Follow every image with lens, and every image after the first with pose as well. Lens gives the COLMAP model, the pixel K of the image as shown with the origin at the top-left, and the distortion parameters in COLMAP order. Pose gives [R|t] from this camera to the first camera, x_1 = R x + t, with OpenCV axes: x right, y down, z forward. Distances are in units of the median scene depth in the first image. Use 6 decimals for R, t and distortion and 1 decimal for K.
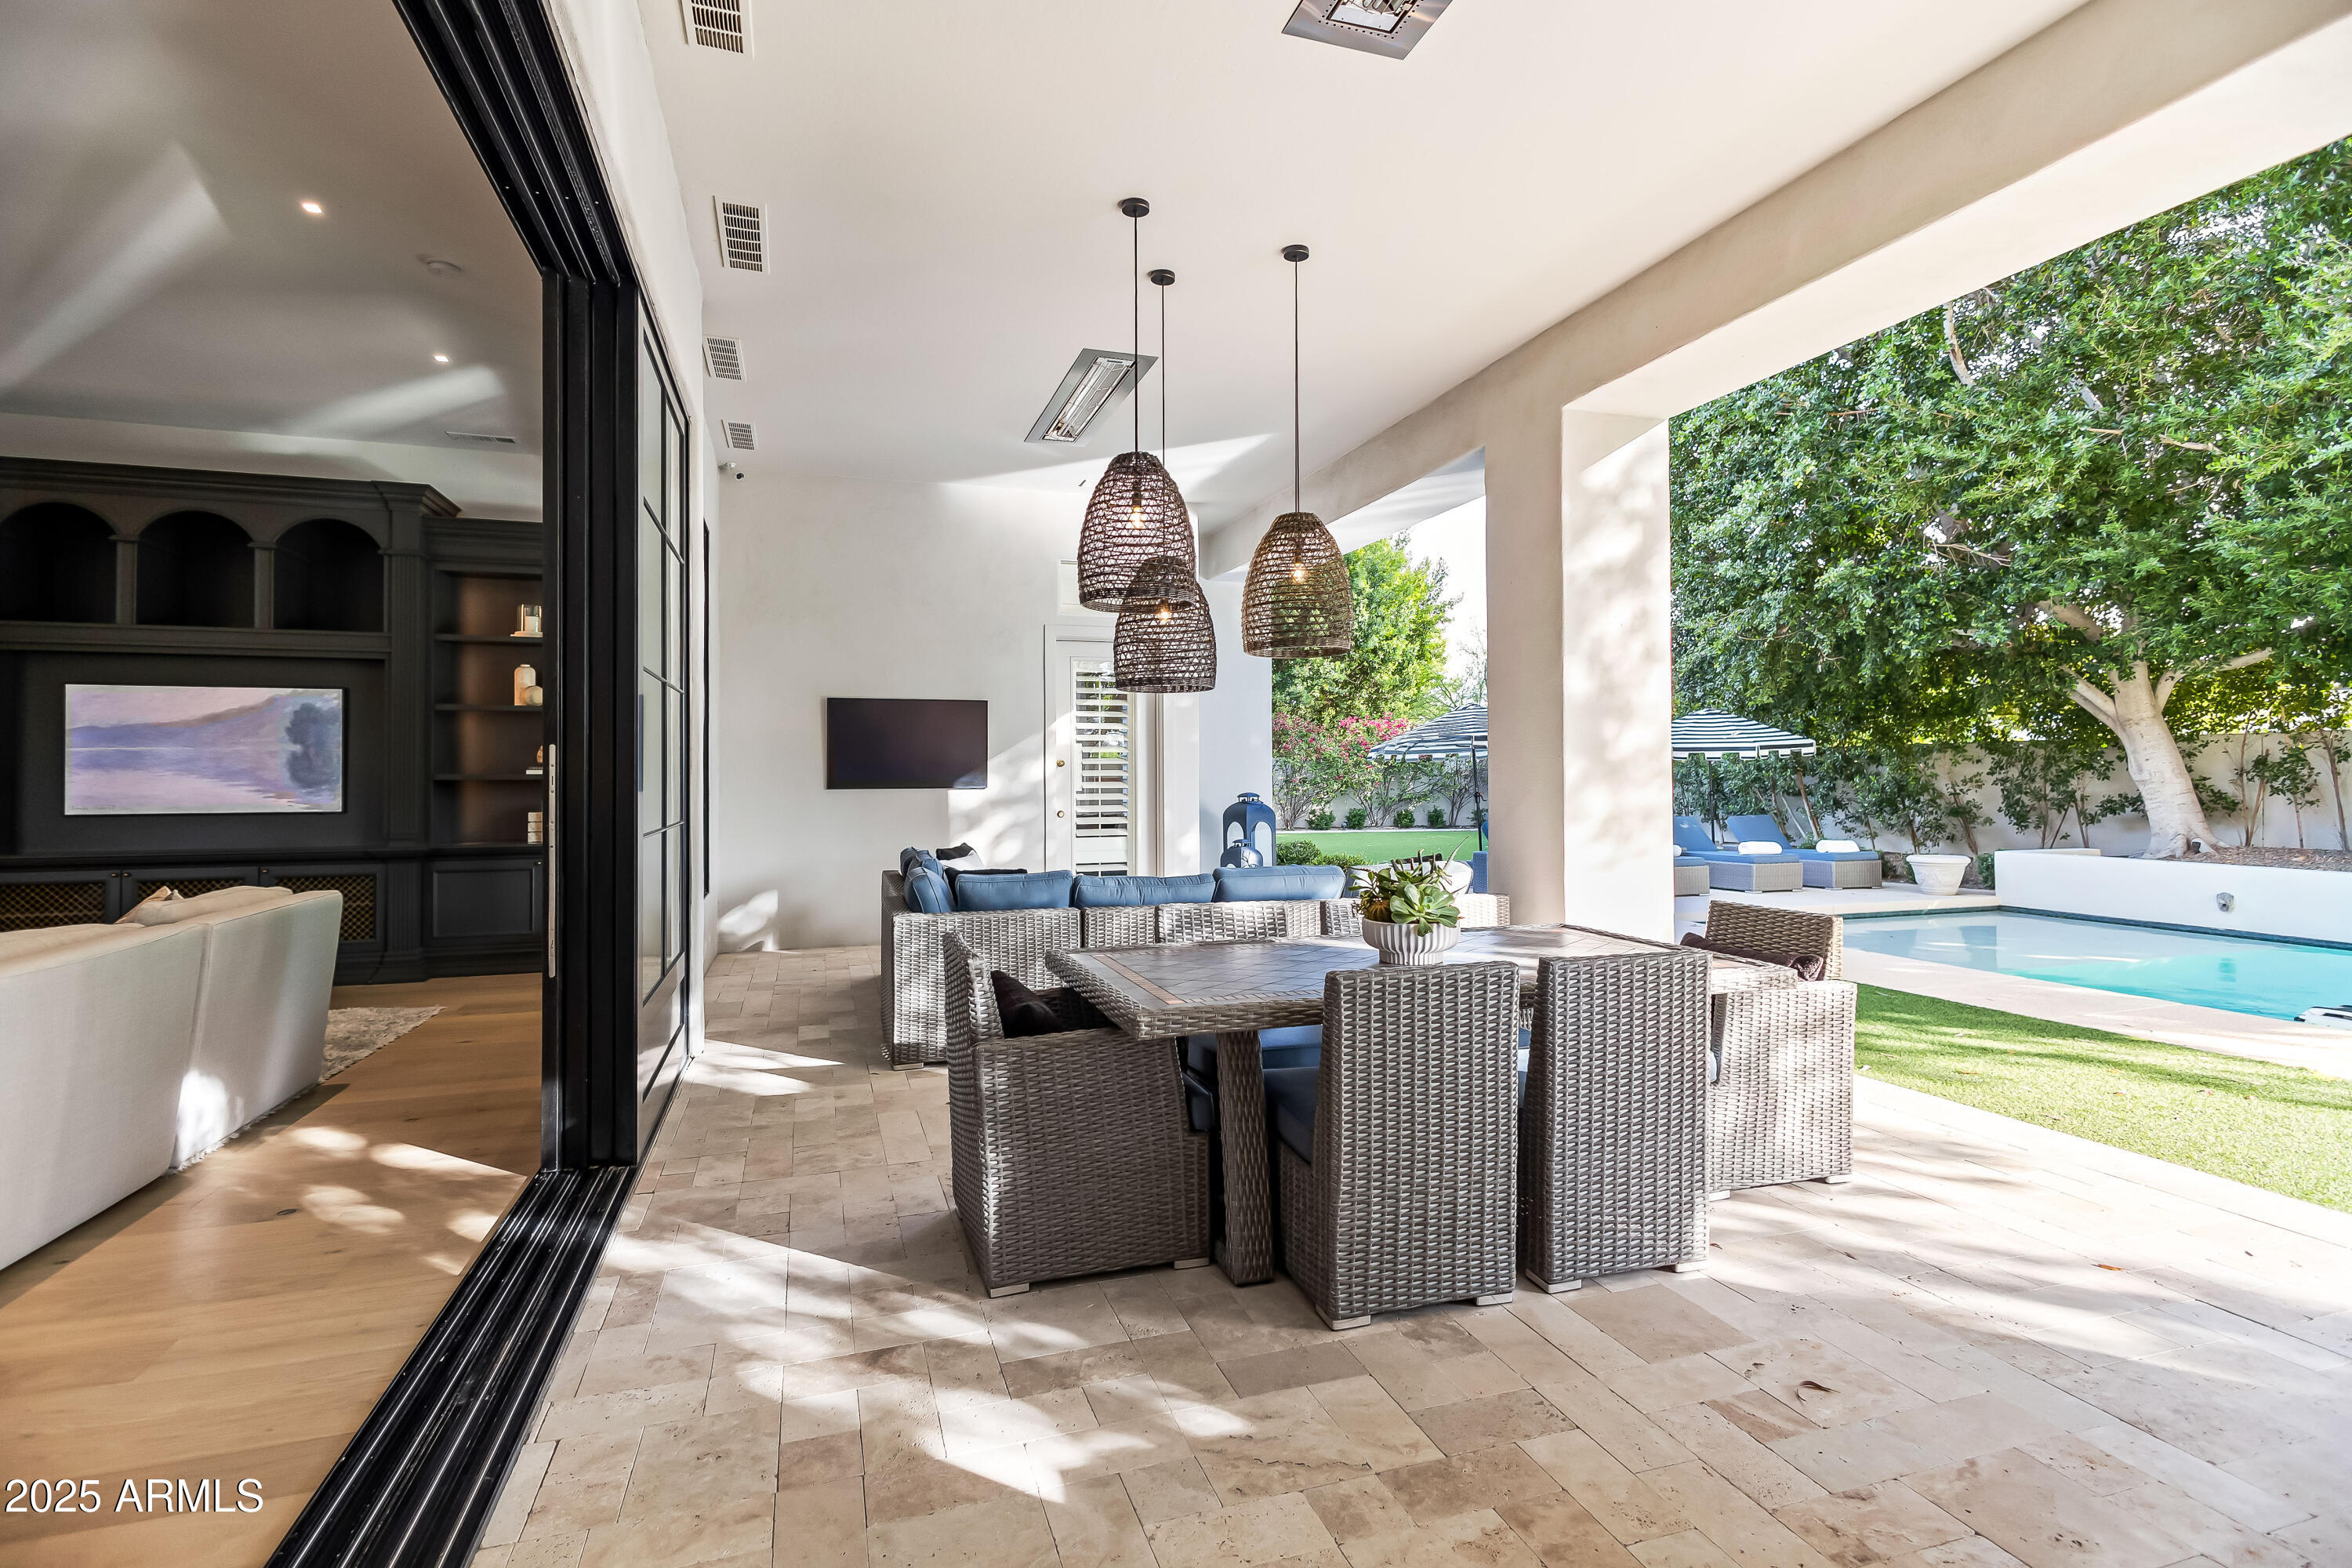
lens RADIAL K [[1099.6, 0, 1176.0], [0, 1099.6, 784.0], [0, 0, 1]] dist [0.014005, -0.001274]
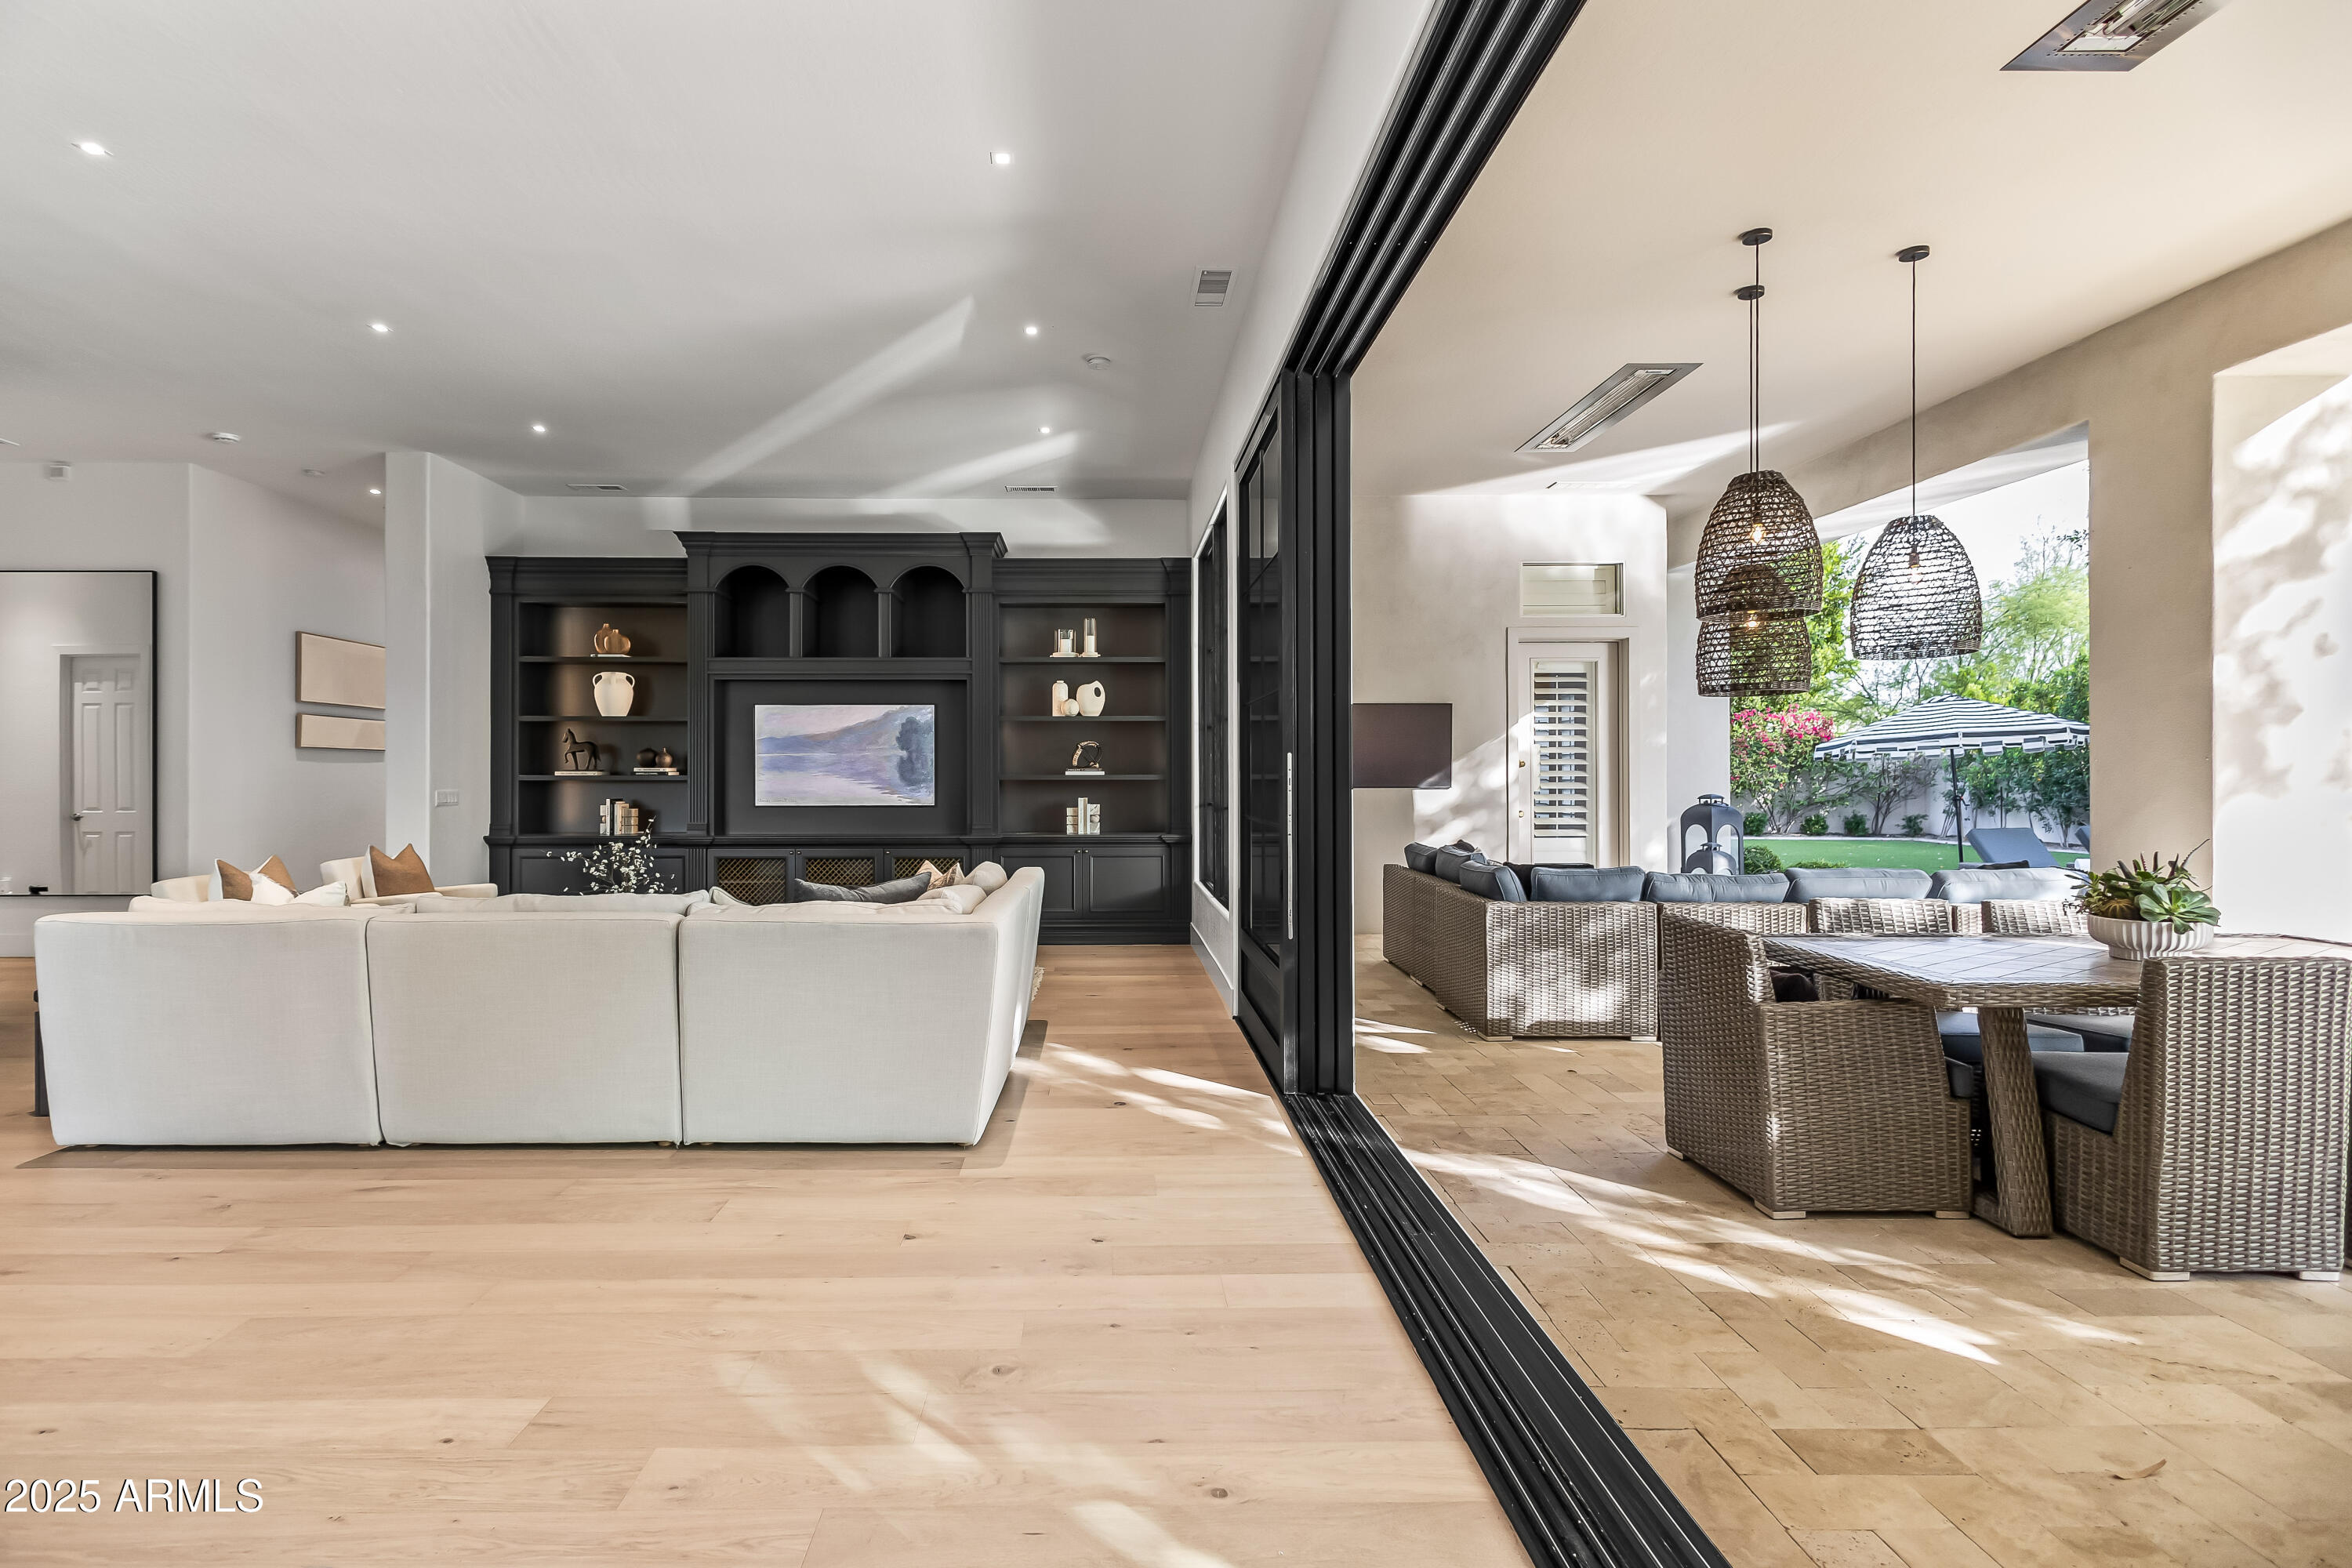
lens RADIAL K [[1129.0, 0, 1165.3], [0, 1129.0, 794.8], [0, 0, 1]] dist [0.027891, -0.010544]
pose [[0.957269, 0.006153, -0.289132, -0.177729], [-0.003346, 0.999942, 0.010203, -0.000288], [0.289179, -0.008799, 0.957235, -0.143917]]
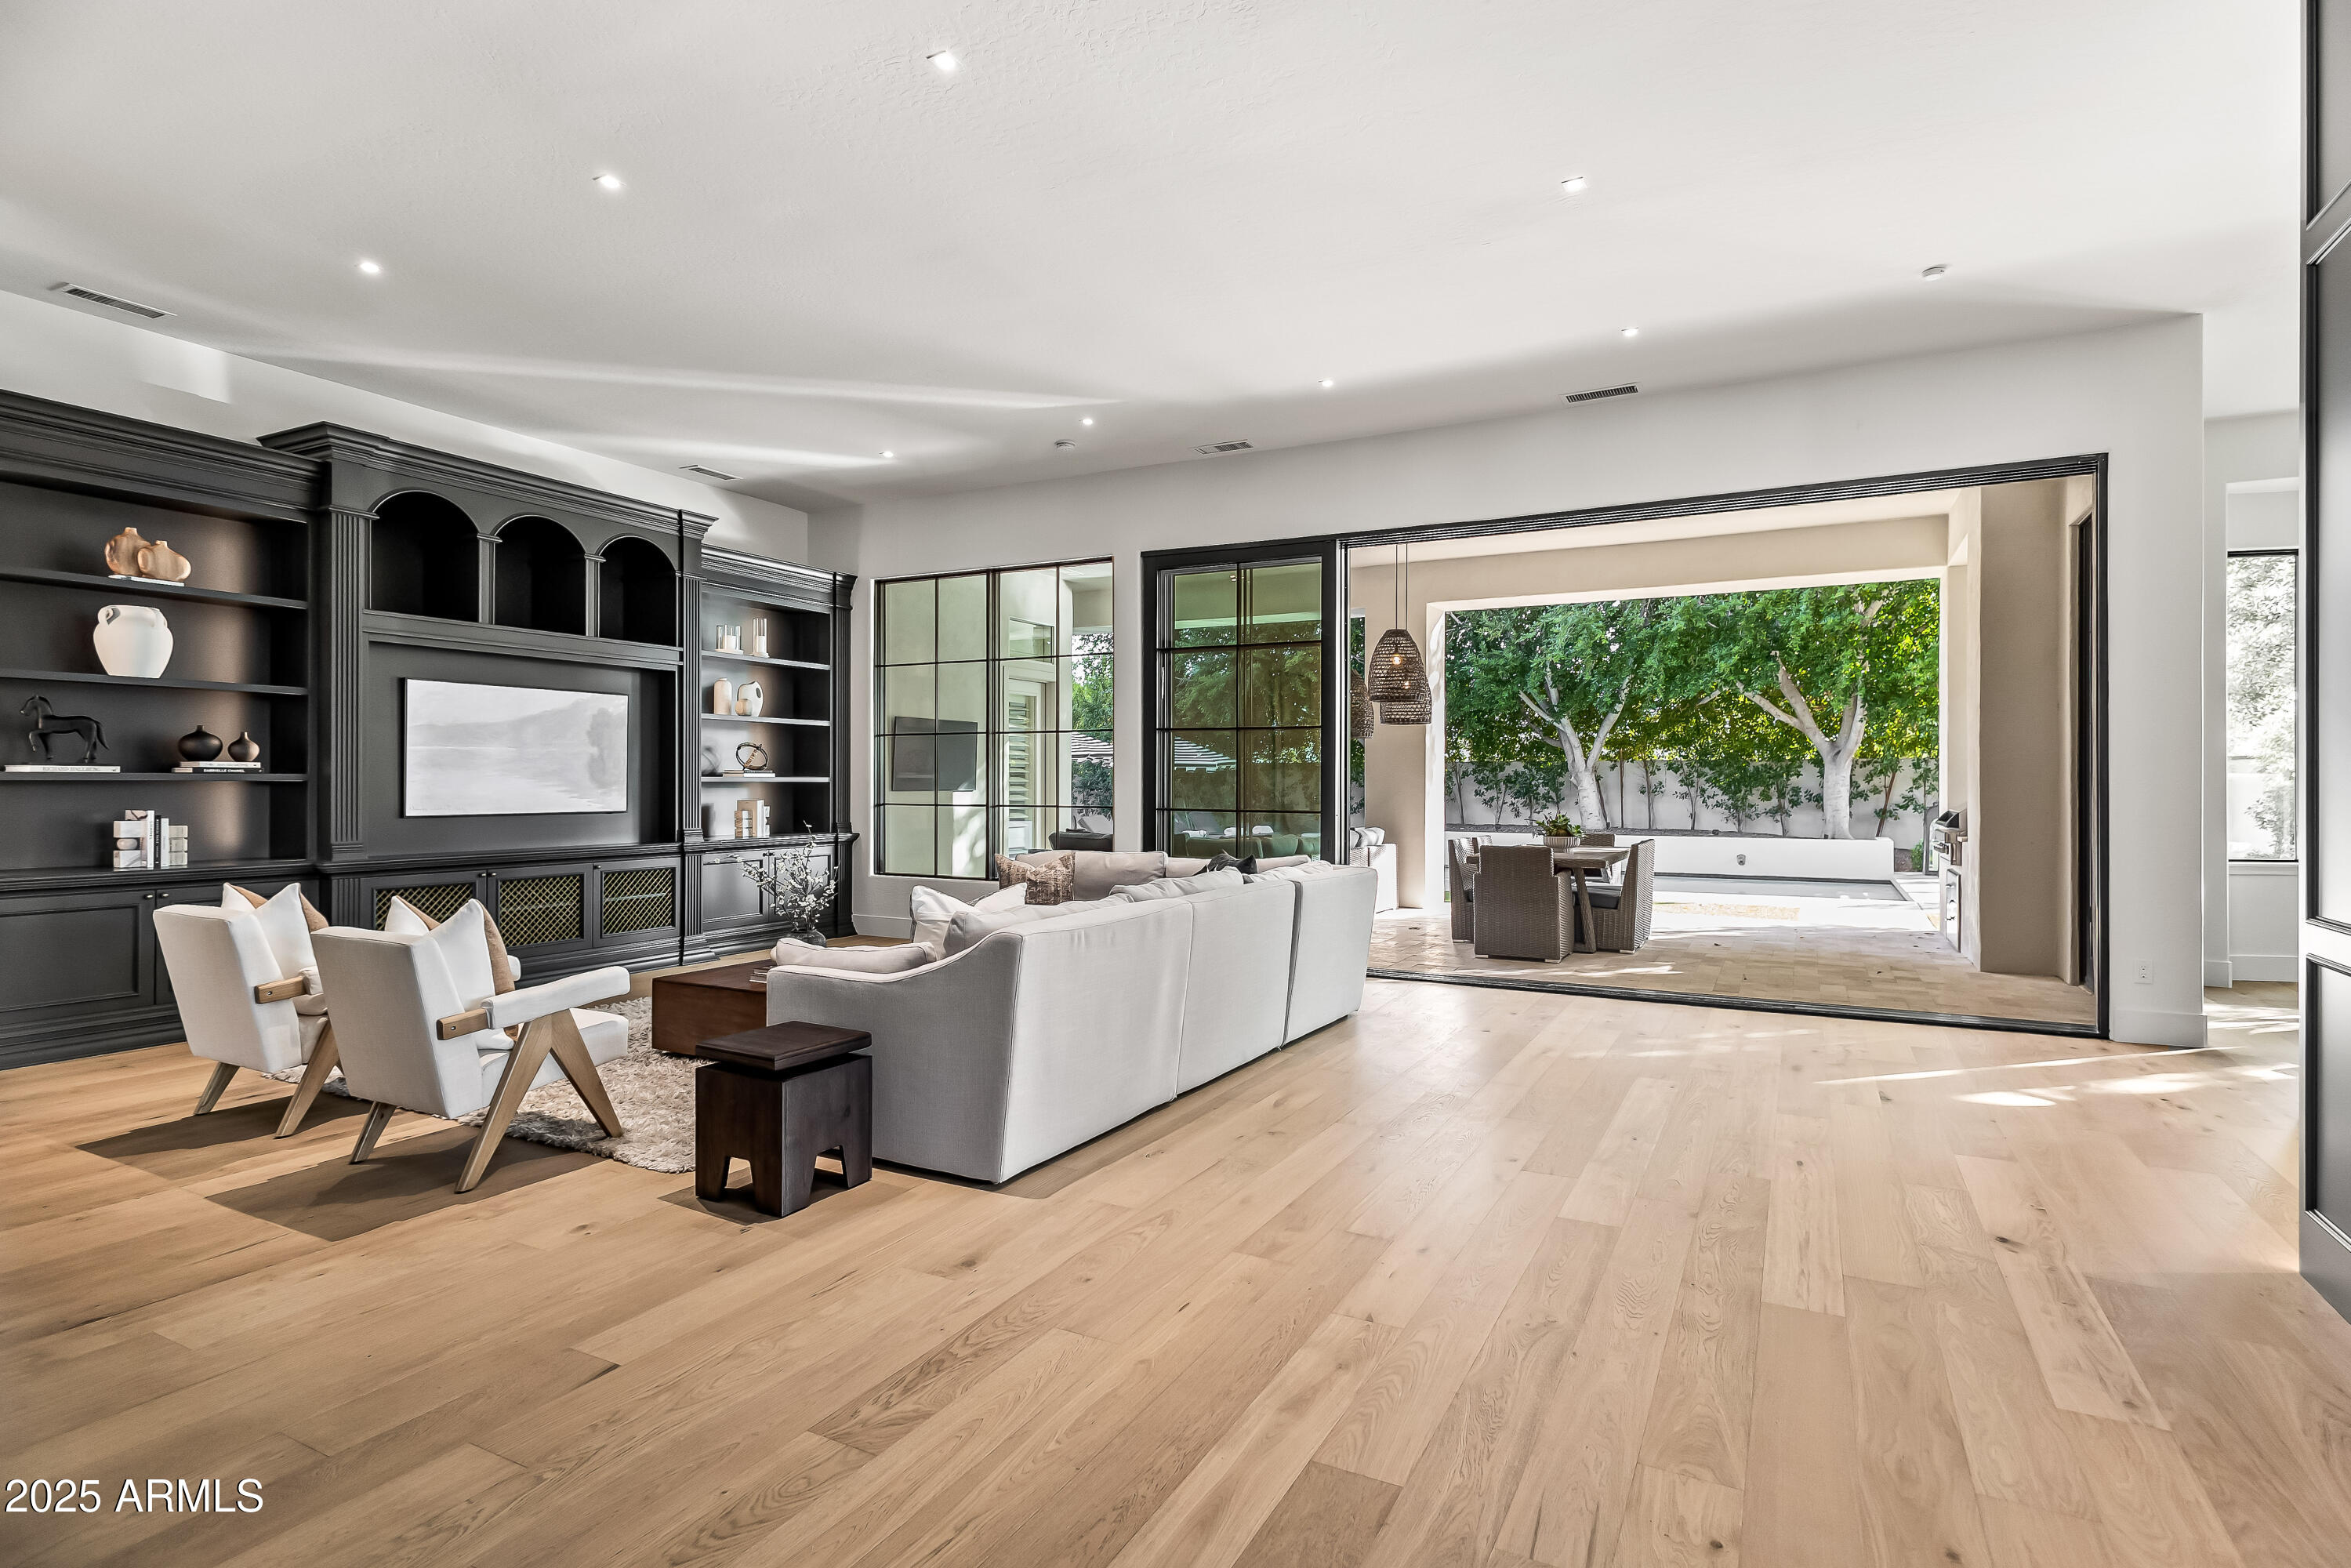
lens RADIAL K [[1128.6, 0, 1164.8], [0, 1128.6, 794.8], [0, 0, 1]] dist [0.027891, -0.010544]
pose [[0.730384, -0.004766, 0.683020, -1.344559], [0.002862, 0.999988, 0.003917, 0.008436], [-0.683031, -0.000906, 0.730389, -0.184206]]
